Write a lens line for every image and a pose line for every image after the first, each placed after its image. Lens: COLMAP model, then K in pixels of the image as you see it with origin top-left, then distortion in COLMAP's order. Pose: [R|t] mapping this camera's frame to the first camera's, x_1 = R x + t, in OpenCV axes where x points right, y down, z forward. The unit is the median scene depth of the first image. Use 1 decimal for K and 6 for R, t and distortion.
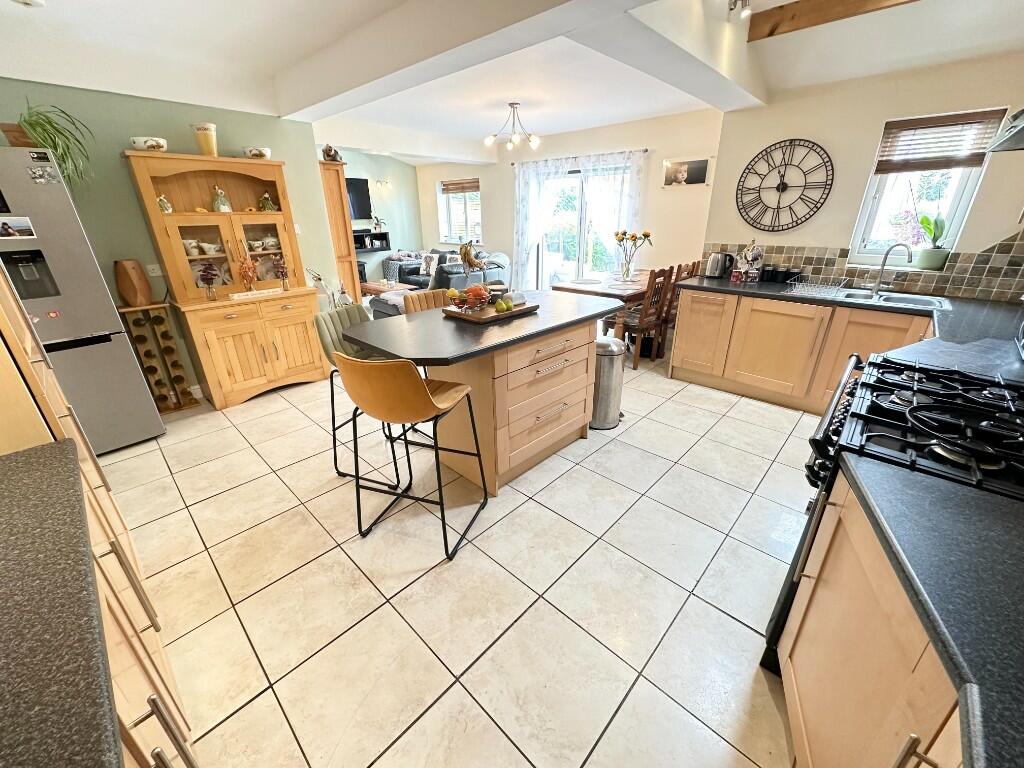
lens RADIAL K [[408.3, 0, 512.8], [0, 408.3, 383.9], [0, 0, 1]] dist [-0.002095, 0.000037]
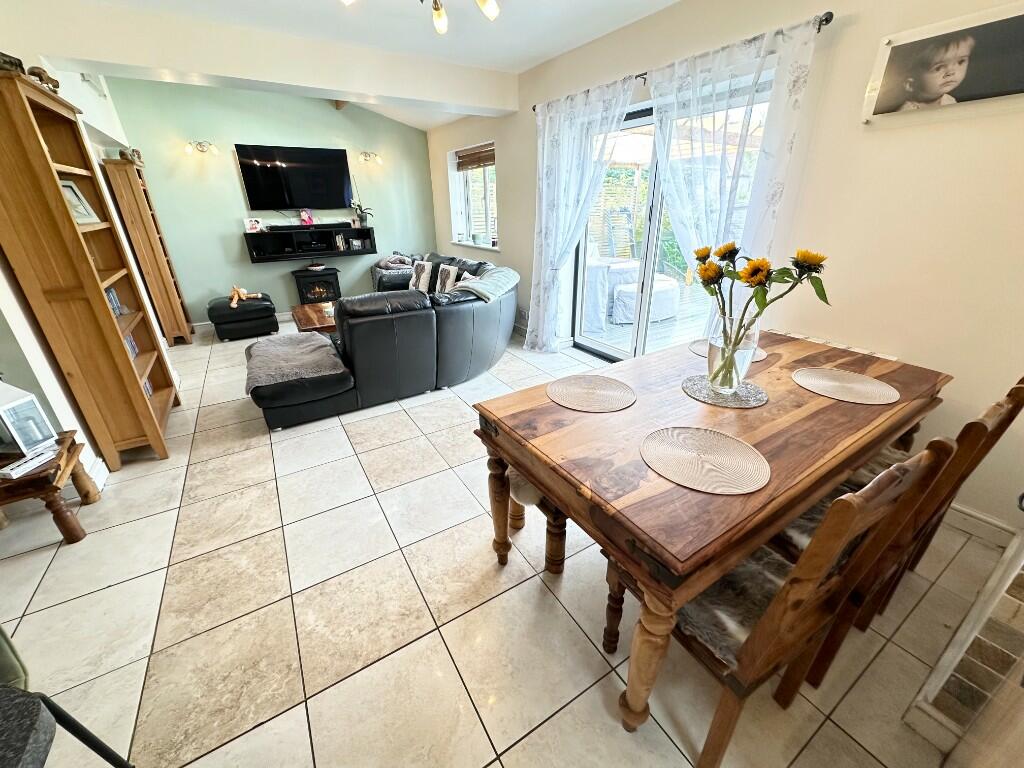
lens RADIAL K [[408.3, 0, 511.7], [0, 408.3, 383.1], [0, 0, 1]] dist [-0.002095, 0.000037]
pose [[0.967261, 0.100793, -0.232909, 0.114558], [-0.096085, 0.994875, 0.031503, -0.155552], [0.234891, -0.008092, 0.971988, 0.384193]]
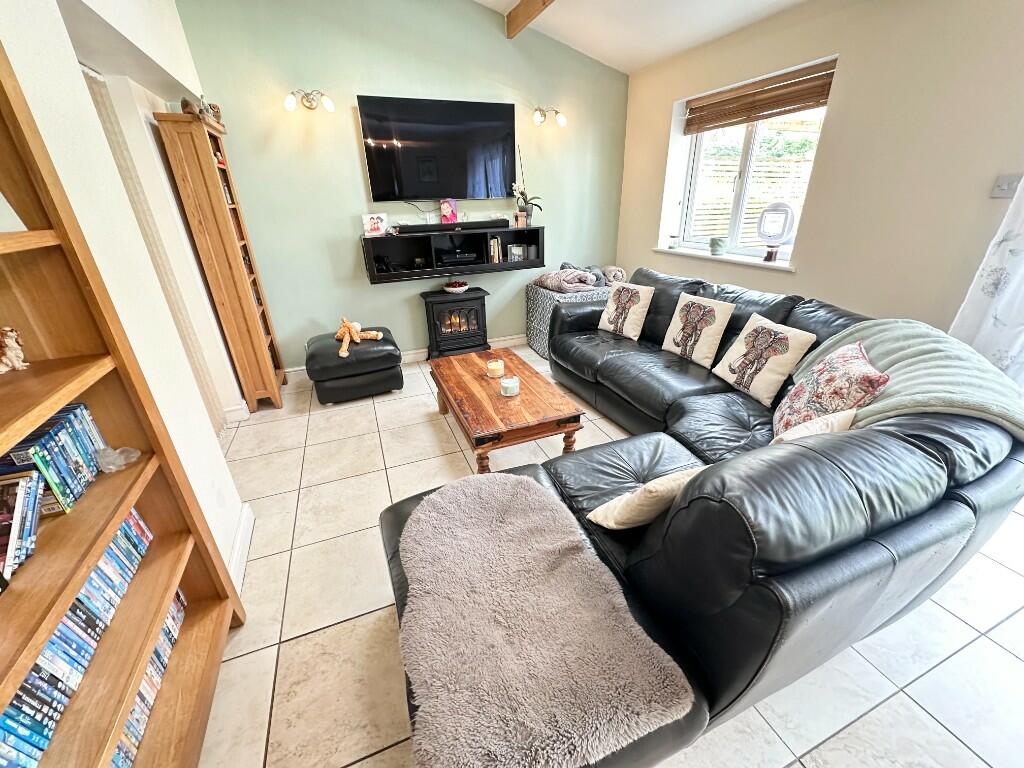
lens RADIAL K [[408.3, 0, 511.4], [0, 408.3, 384.8], [0, 0, 1]] dist [-0.002095, 0.000037]
pose [[0.909168, 0.161647, -0.383776, -0.140206], [-0.146726, 0.986833, 0.068061, -0.230875], [0.389724, -0.005569, 0.920915, 0.583946]]
